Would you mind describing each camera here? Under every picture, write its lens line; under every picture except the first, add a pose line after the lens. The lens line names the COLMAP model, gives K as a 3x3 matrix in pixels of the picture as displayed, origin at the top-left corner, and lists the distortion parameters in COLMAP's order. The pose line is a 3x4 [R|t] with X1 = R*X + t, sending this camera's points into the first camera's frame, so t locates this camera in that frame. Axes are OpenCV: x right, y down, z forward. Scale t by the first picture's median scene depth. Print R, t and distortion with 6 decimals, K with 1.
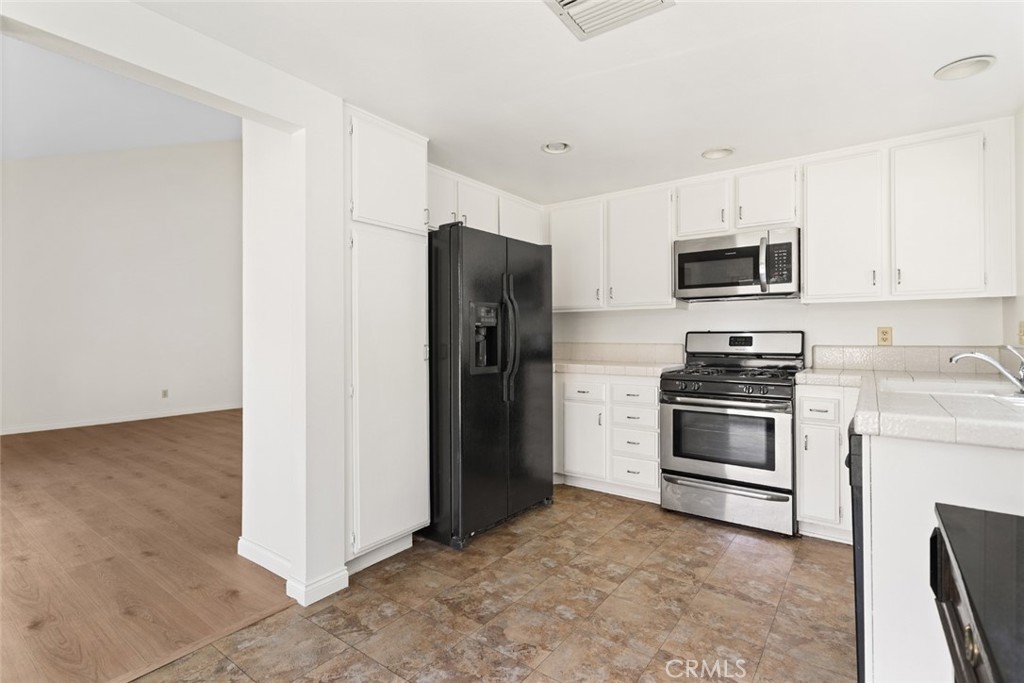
lens RADIAL K [[483.9, 0, 506.4], [0, 483.9, 331.6], [0, 0, 1]] dist [0.001180, 0.002537]
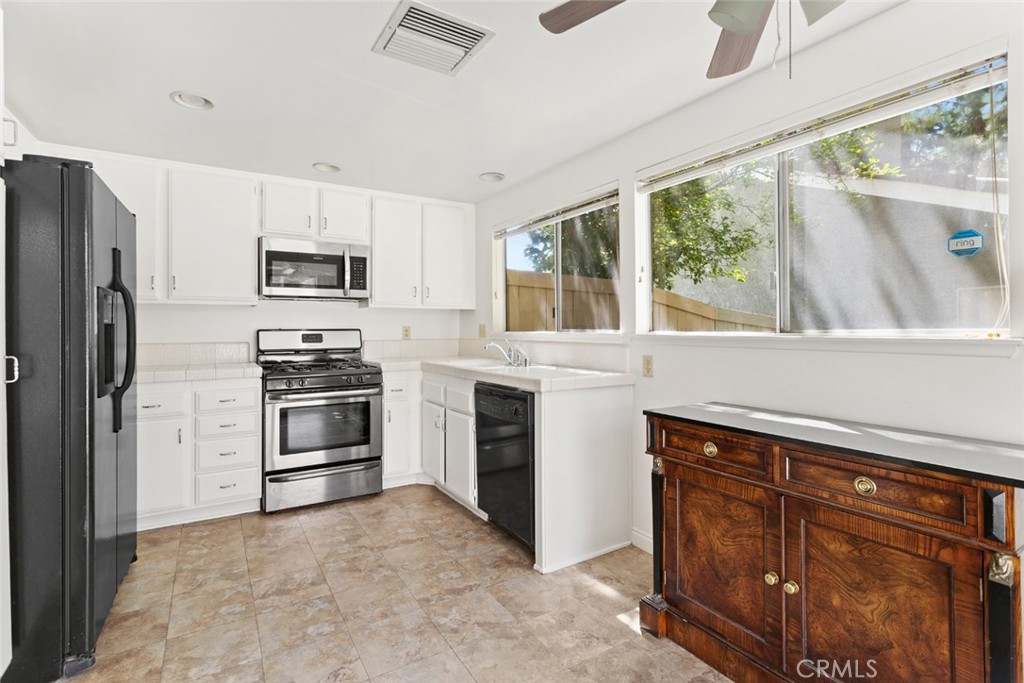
lens RADIAL K [[483.9, 0, 497.5], [0, 483.9, 326.1], [0, 0, 1]] dist [0.001180, 0.002537]
pose [[0.391364, 0.002844, 0.920232, -0.403836], [-0.004341, 0.999990, -0.001244, -0.008964], [-0.920226, -0.003508, 0.391372, 0.205452]]
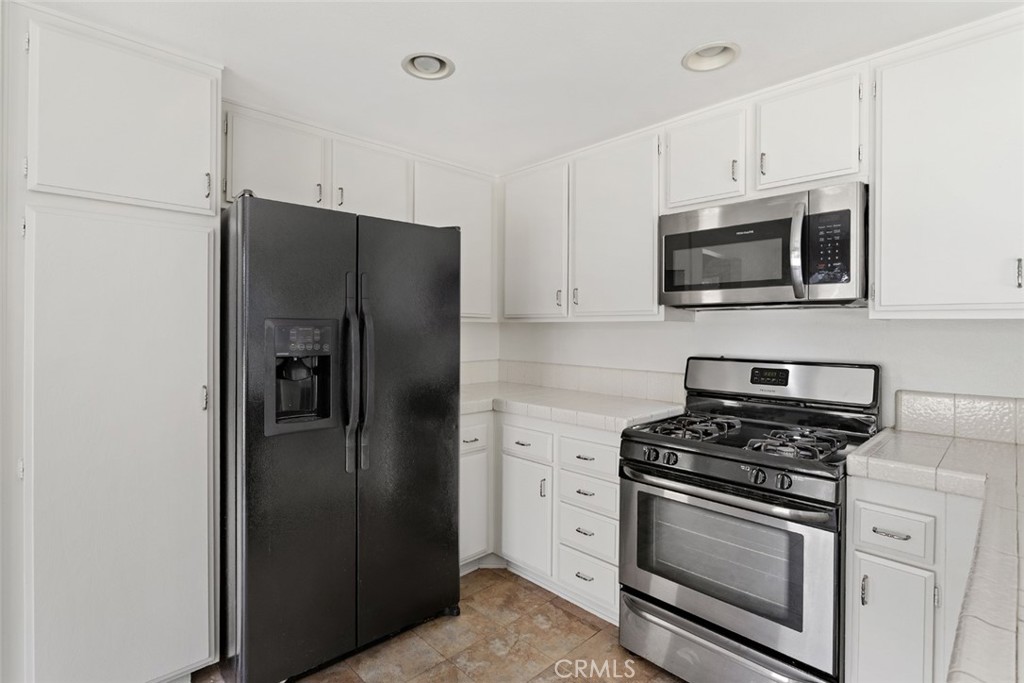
lens RADIAL K [[492.3, 0, 501.1], [0, 492.3, 328.3], [0, 0, 1]] dist [-0.009364, 0.000530]
pose [[0.985613, 0.008188, -0.168822, 0.283331], [-0.007200, 0.999953, 0.006464, -0.047900], [0.168867, -0.005156, 0.985625, 0.369251]]
